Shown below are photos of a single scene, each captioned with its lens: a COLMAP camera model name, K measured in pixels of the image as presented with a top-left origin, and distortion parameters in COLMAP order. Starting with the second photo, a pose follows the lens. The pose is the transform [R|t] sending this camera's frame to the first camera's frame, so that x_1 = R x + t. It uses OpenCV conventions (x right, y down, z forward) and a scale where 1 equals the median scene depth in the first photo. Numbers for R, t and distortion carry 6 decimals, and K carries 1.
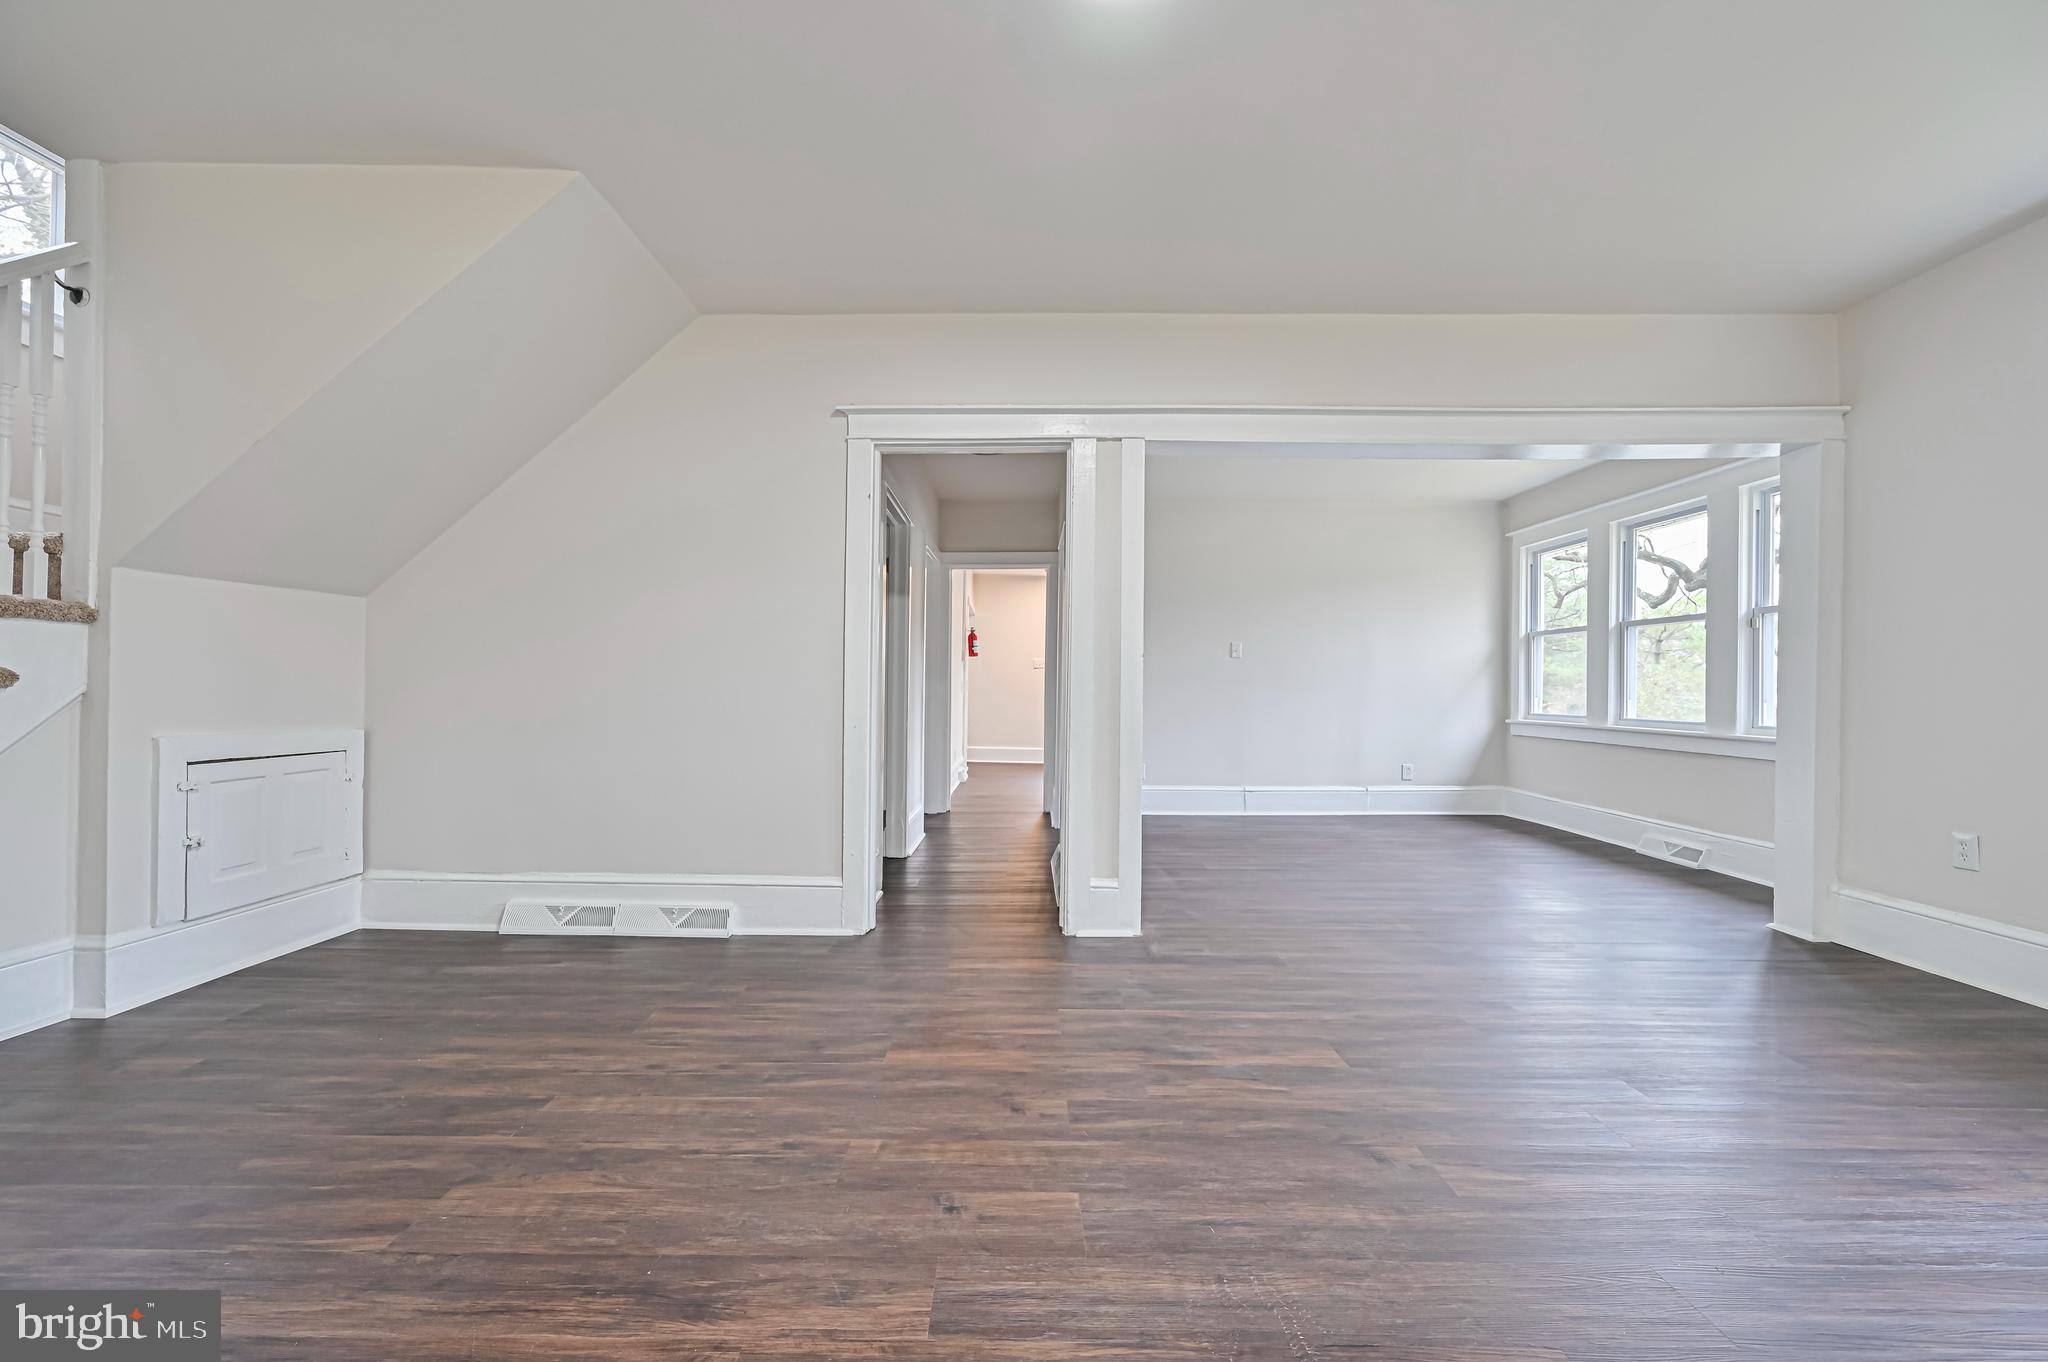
lens RADIAL K [[809.0, 0, 1016.6], [0, 809.0, 689.2], [0, 0, 1]] dist [-0.000087, 0.000005]
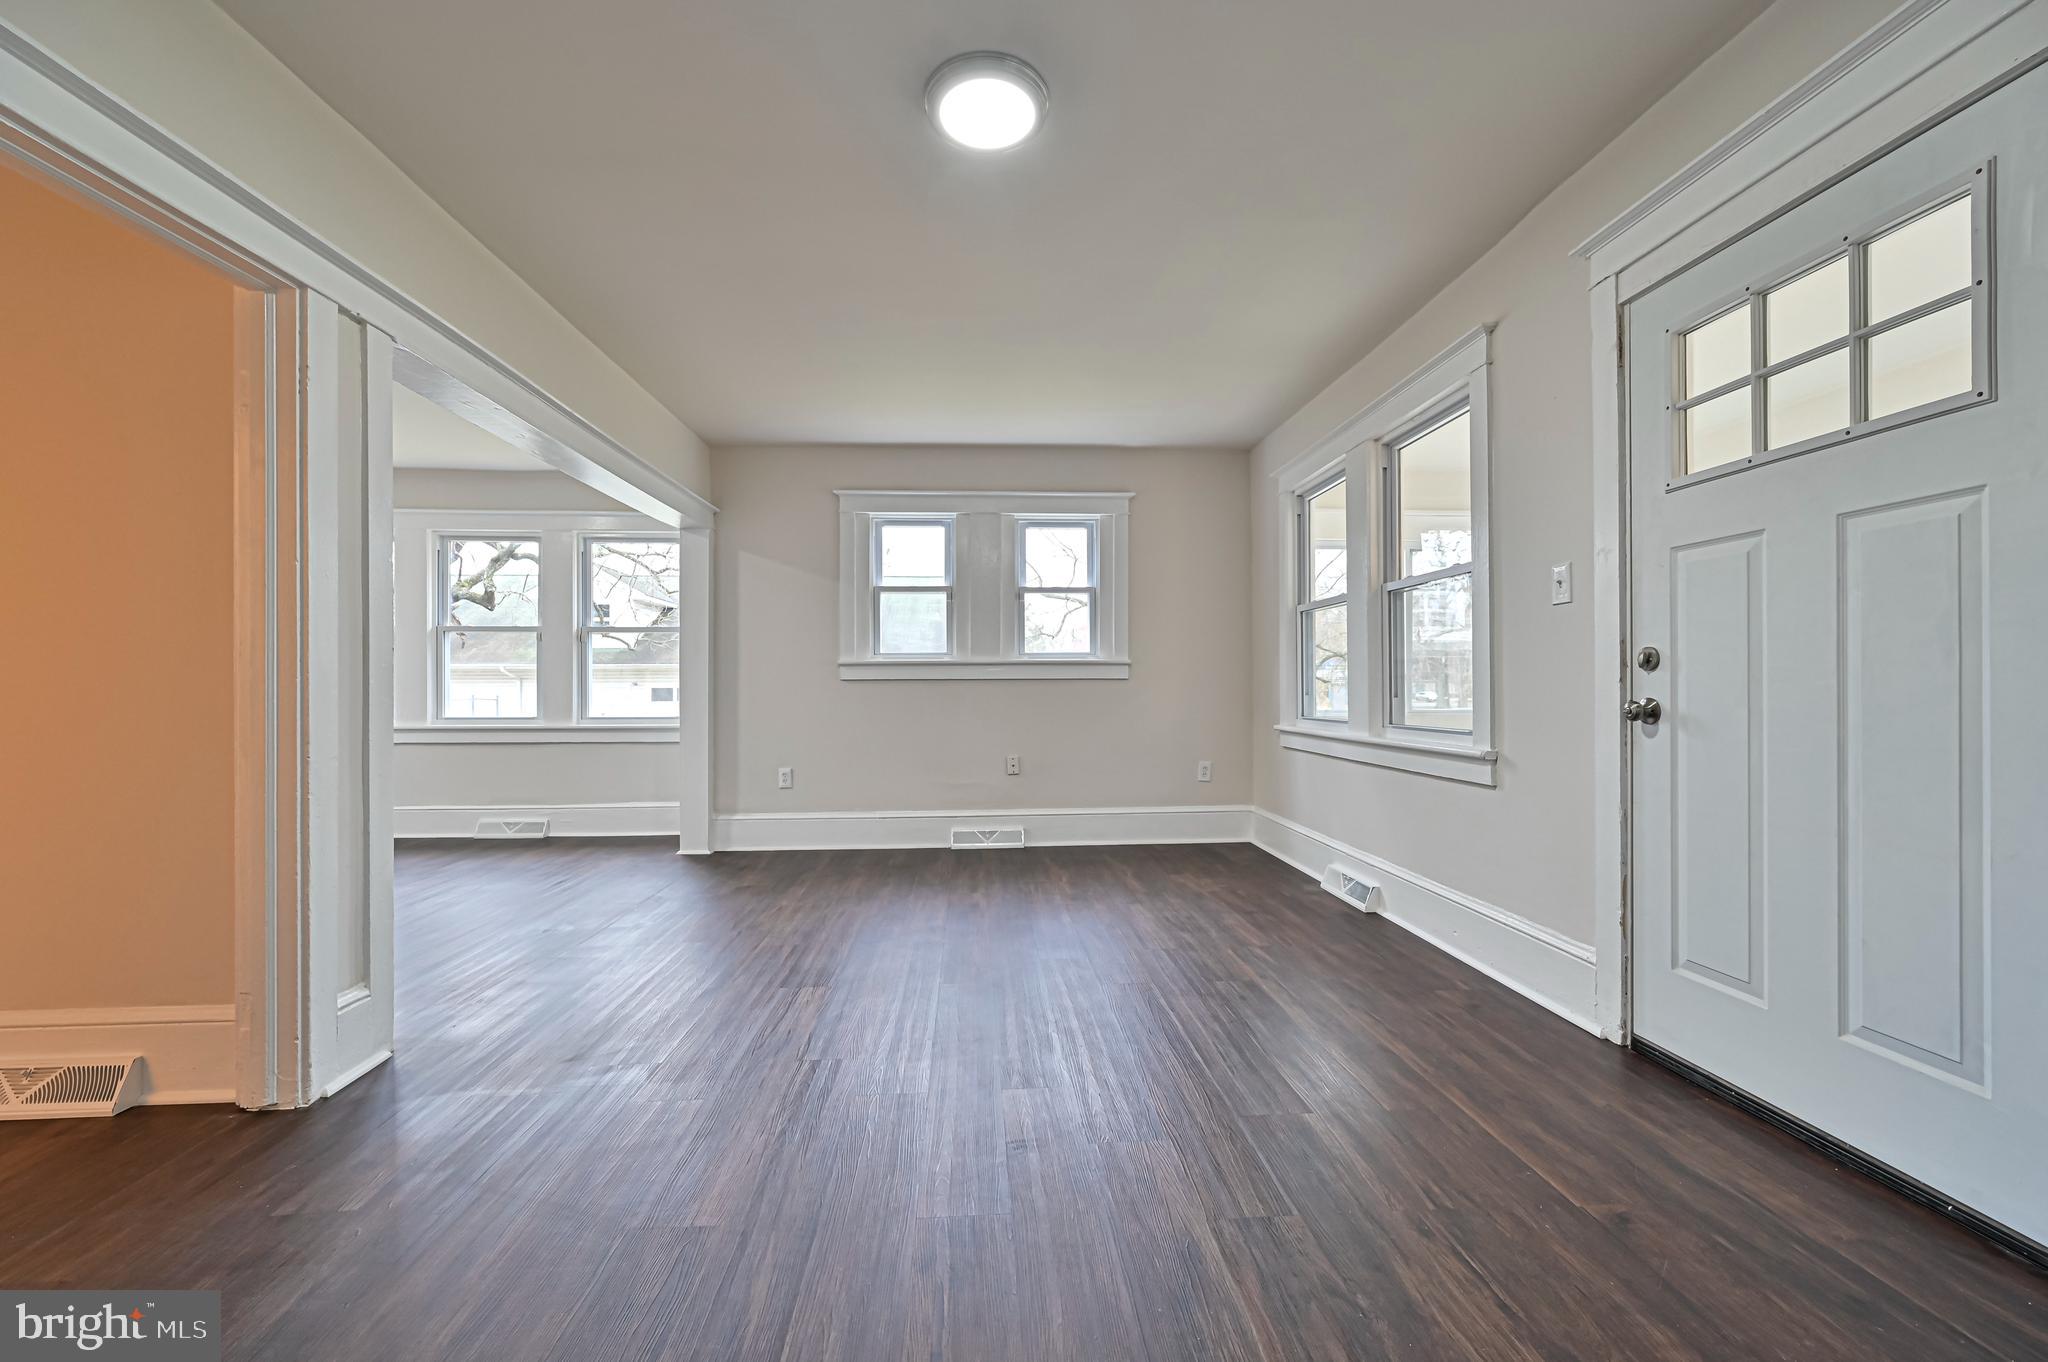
lens RADIAL K [[807.5, 0, 1023.6], [0, 807.5, 688.5], [0, 0, 1]] dist [-0.000121, 0.000246]
pose [[-0.068425, -0.006795, 0.997633, -0.553934], [0.004545, 0.999964, 0.007123, -0.008916], [-0.997646, 0.005022, -0.068392, 0.490656]]
